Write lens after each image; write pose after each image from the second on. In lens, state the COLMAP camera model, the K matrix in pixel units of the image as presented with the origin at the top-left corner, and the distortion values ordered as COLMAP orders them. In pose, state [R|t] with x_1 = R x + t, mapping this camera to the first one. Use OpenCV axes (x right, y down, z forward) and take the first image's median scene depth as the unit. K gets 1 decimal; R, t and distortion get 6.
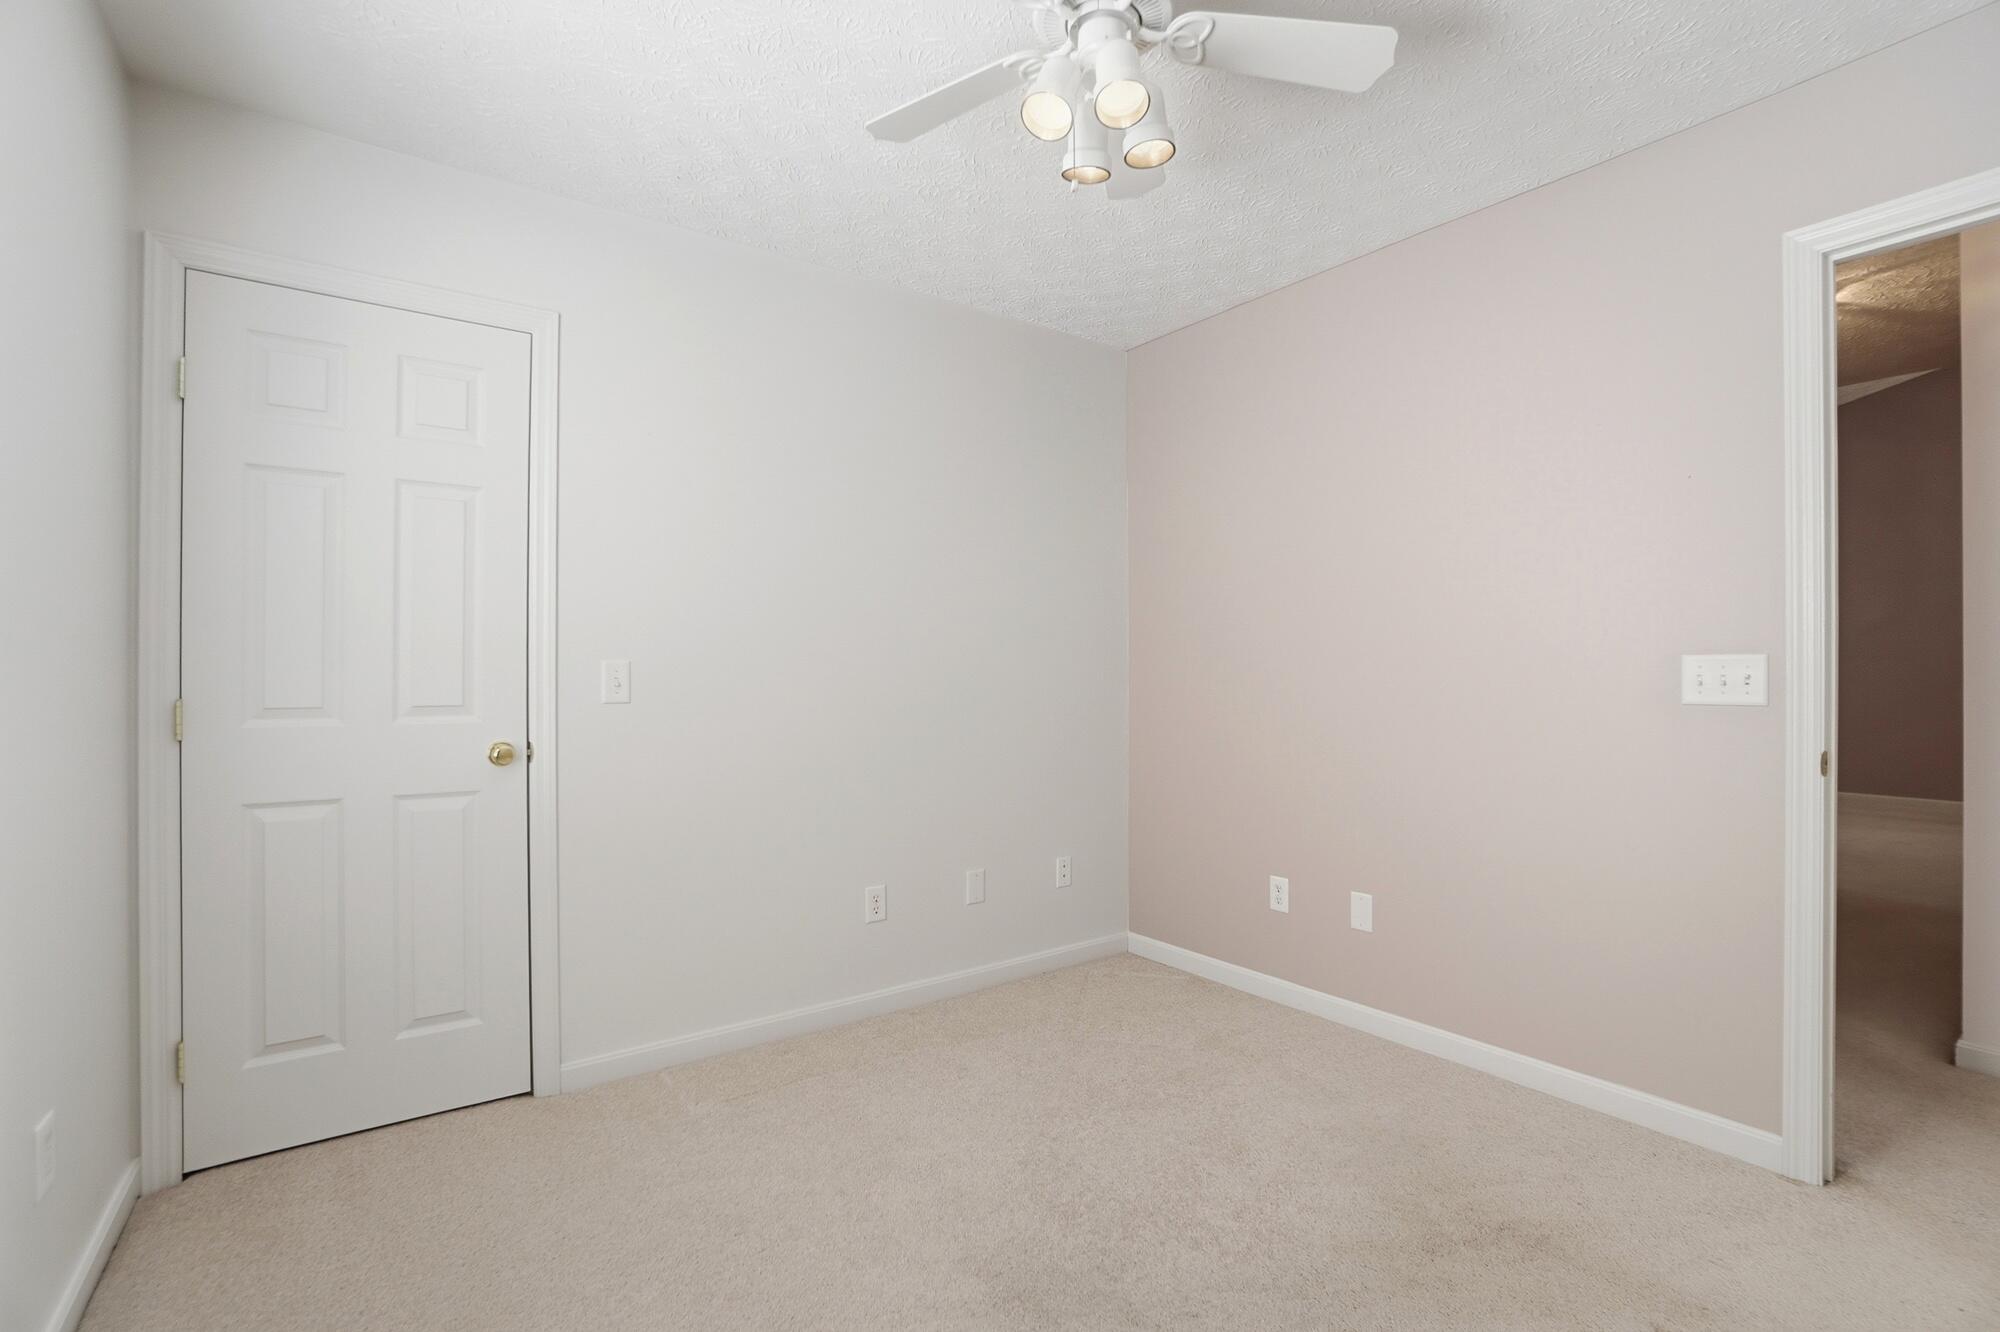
lens RADIAL K [[902.6, 0, 998.5], [0, 902.6, 673.5], [0, 0, 1]] dist [-0.059447, 0.020874]
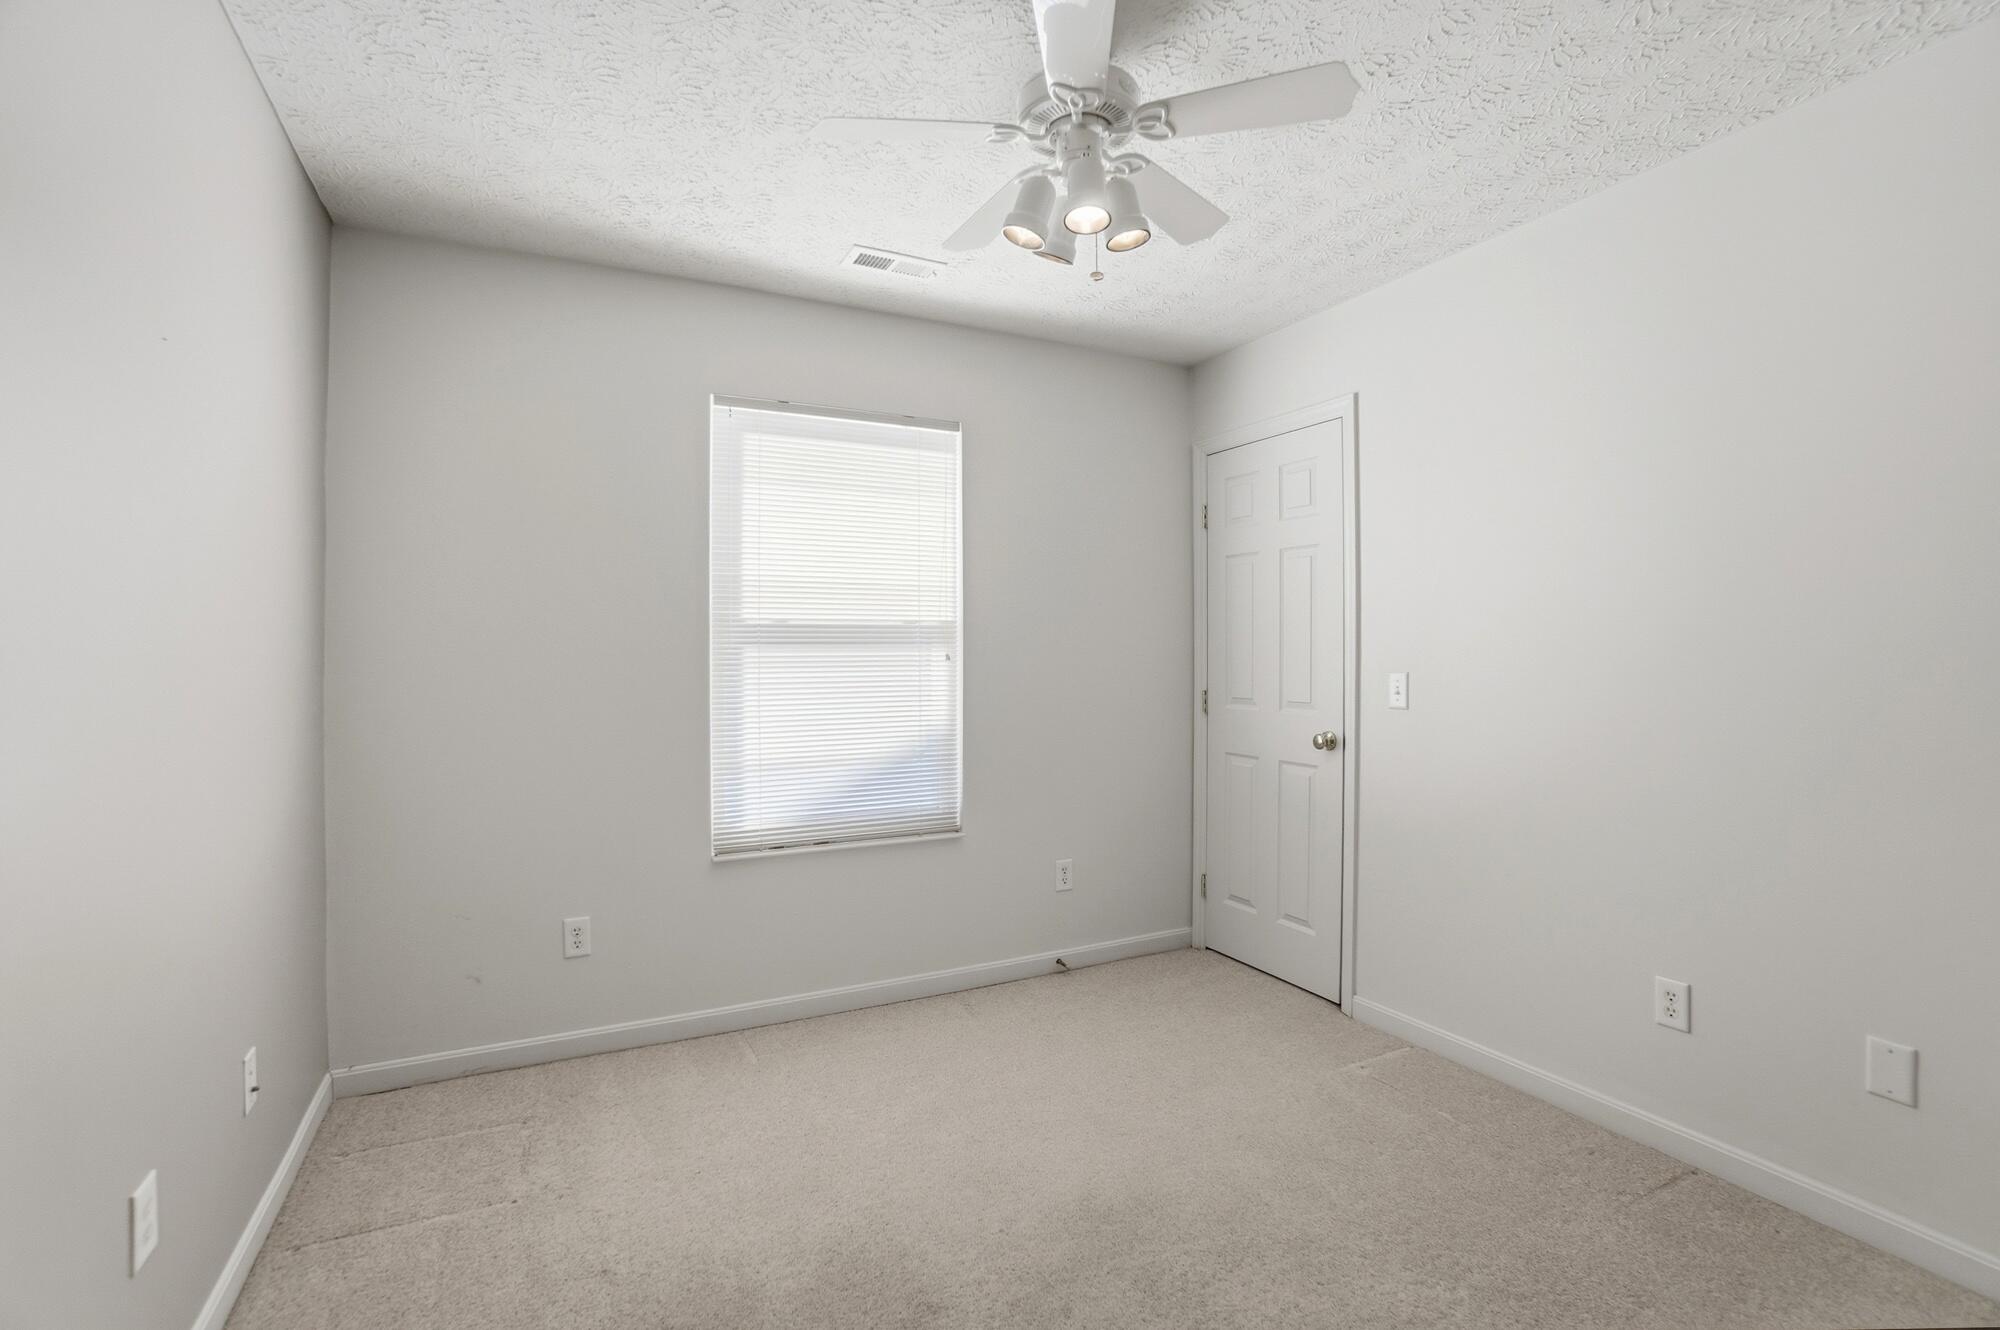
lens RADIAL K [[893.6, 0, 994.5], [0, 893.6, 659.7], [0, 0, 1]] dist [-0.060573, 0.021258]
pose [[-0.164359, 0.004907, -0.986388, 0.874930], [-0.000926, 0.999986, 0.005129, -0.039607], [0.986400, 0.001756, -0.164352, 0.758377]]
